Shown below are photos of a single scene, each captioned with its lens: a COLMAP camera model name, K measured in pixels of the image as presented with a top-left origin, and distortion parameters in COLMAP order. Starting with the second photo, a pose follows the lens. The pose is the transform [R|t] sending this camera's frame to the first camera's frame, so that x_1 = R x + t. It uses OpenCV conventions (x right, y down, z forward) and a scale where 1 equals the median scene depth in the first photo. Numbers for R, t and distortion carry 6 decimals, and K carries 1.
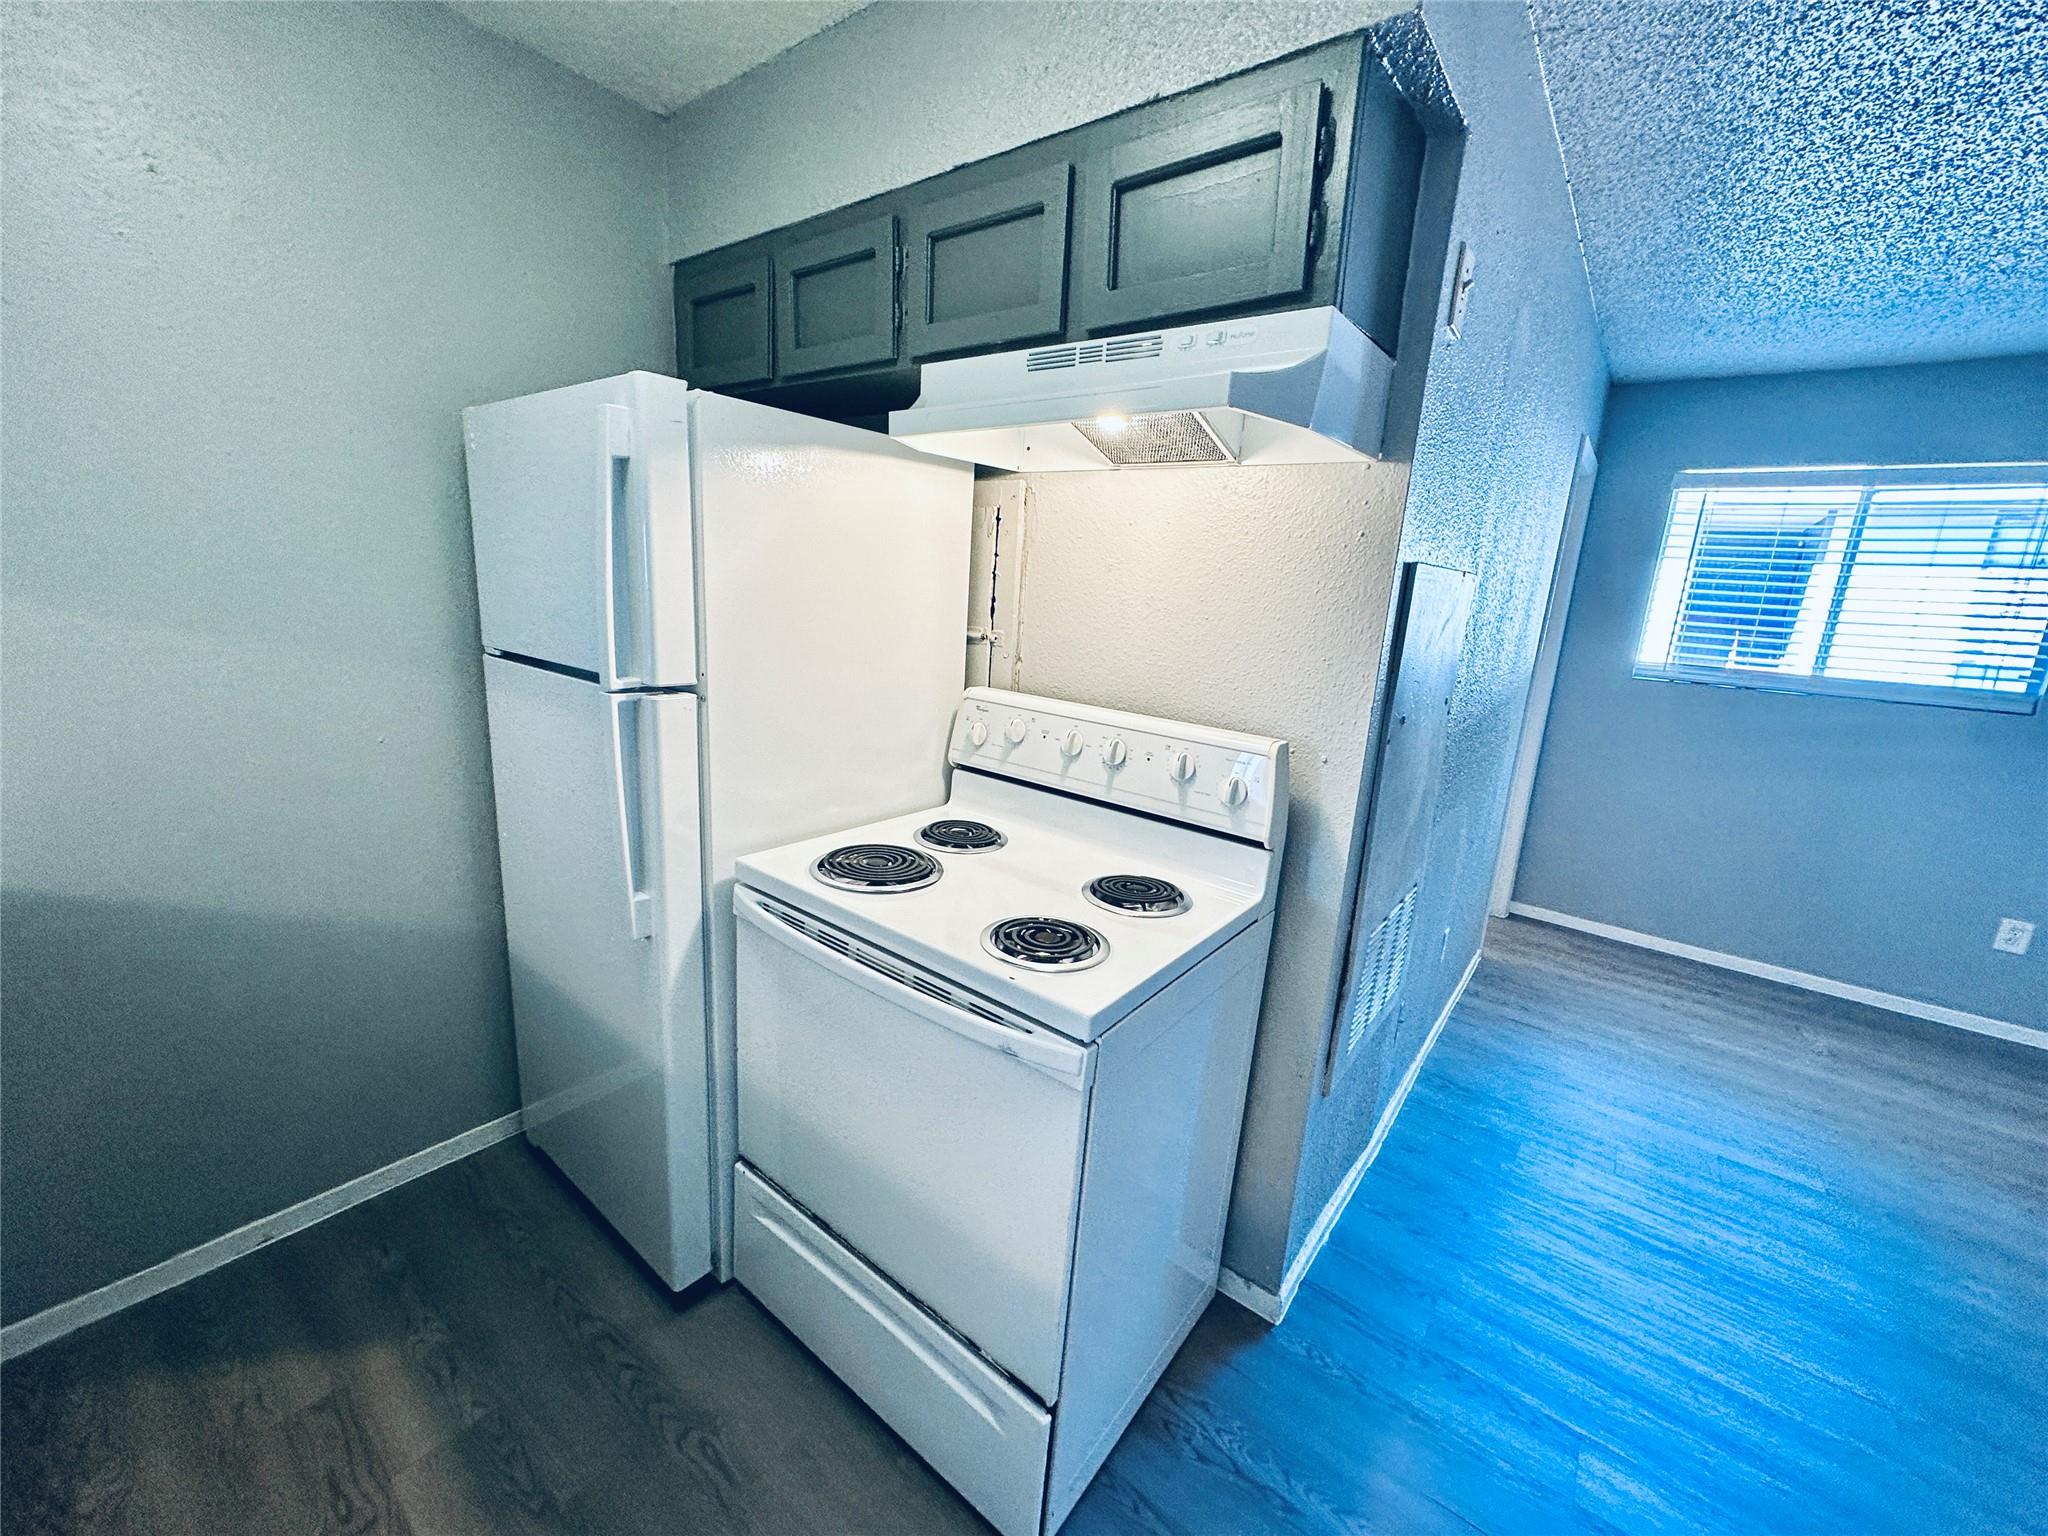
lens RADIAL K [[811.8, 0, 1024.0], [0, 811.8, 768.0], [0, 0, 1]] dist [0.000411, -0.000137]
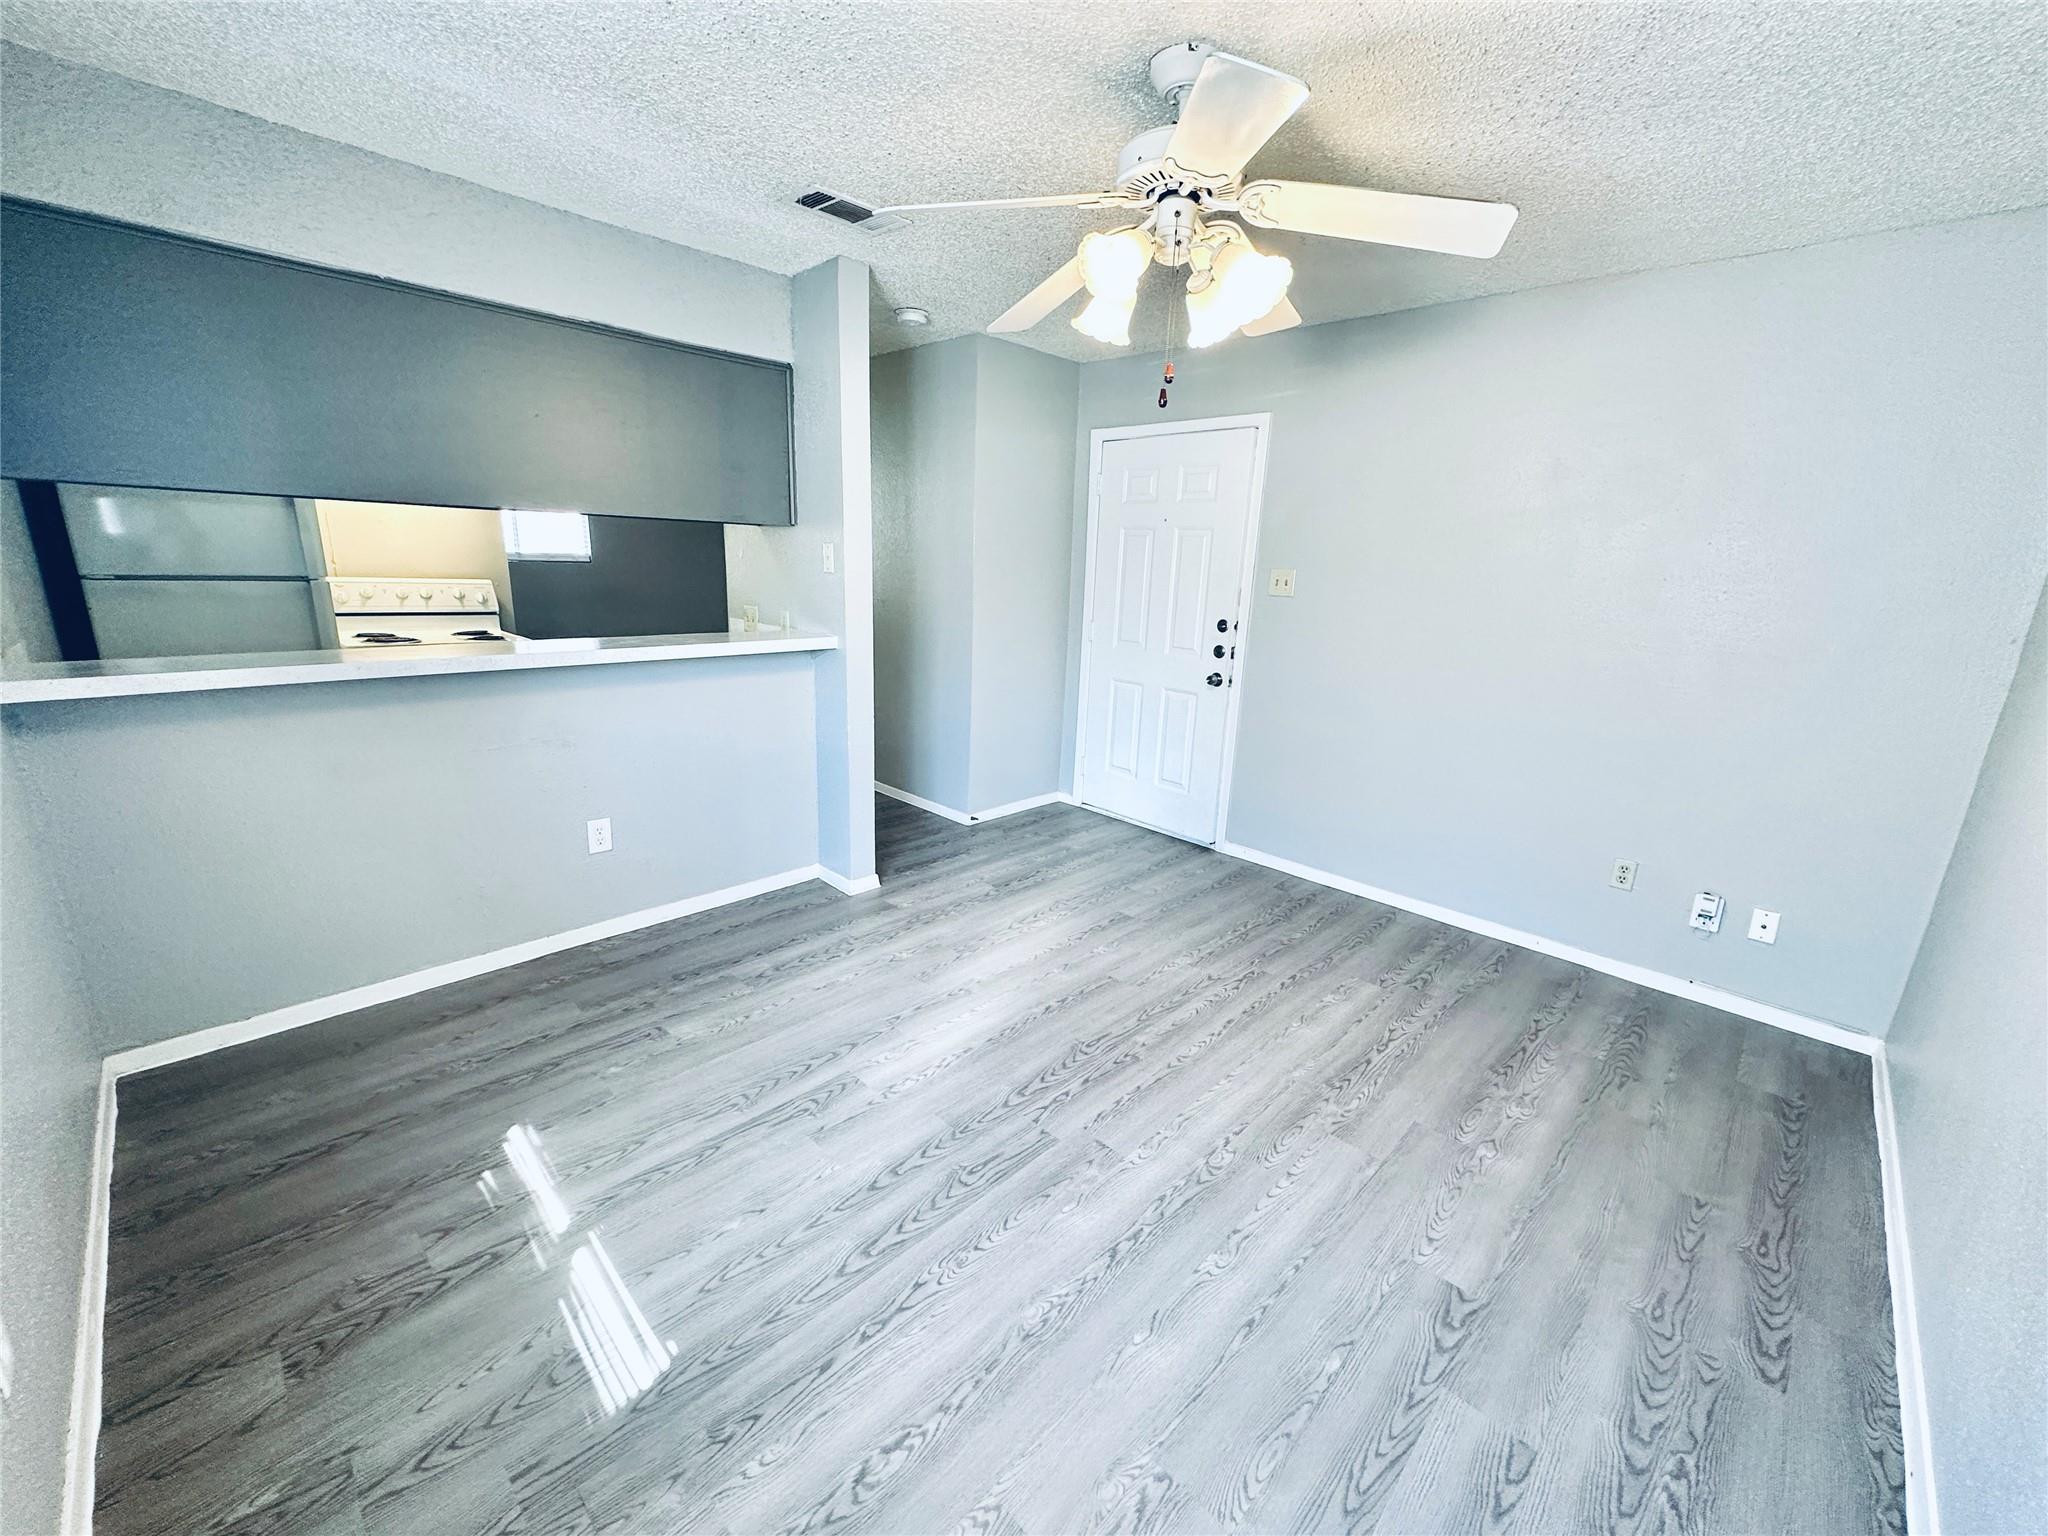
lens RADIAL K [[814.4, 0, 1019.7], [0, 814.4, 767.5], [0, 0, 1]] dist [-0.000091, 0.000548]
pose [[0.116214, -0.310104, 0.943573, -2.434857], [0.183762, 0.940322, 0.286403, 0.116101], [-0.976077, 0.140109, 0.166264, -1.321329]]
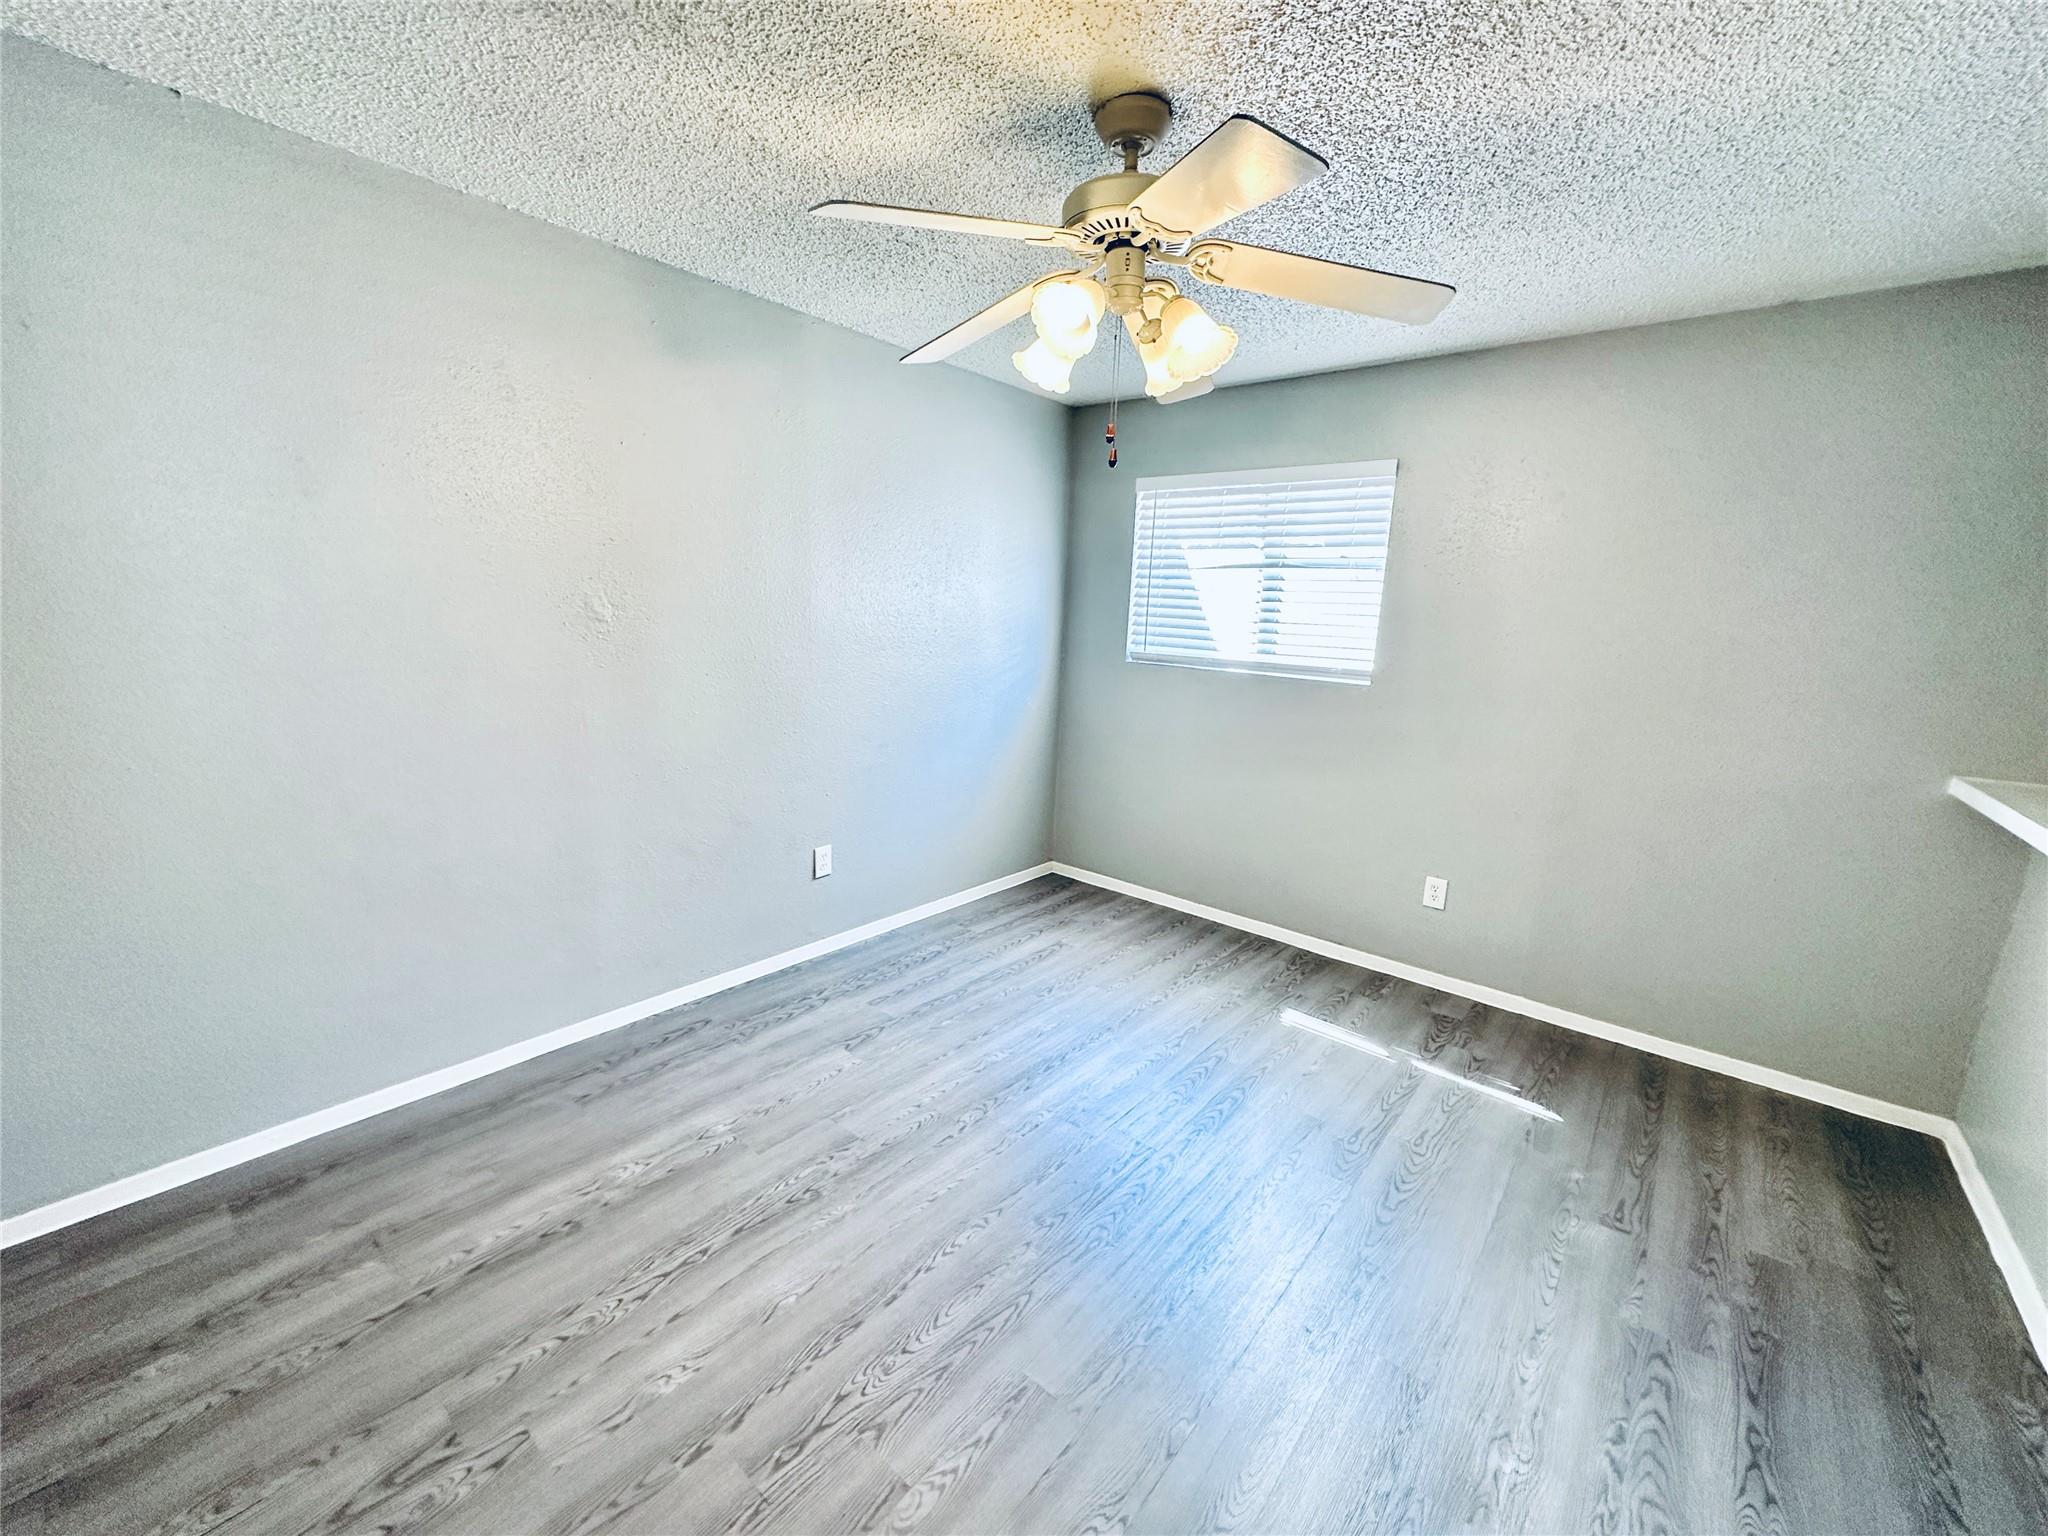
lens RADIAL K [[811.8, 0, 1024.0], [0, 811.8, 768.0], [0, 0, 1]] dist [0.000411, -0.000137]
pose [[-0.035176, 0.133989, -0.990358, 0.051414], [-0.260975, 0.955355, 0.138522, 0.289720], [0.964704, 0.263331, 0.001362, -1.411152]]
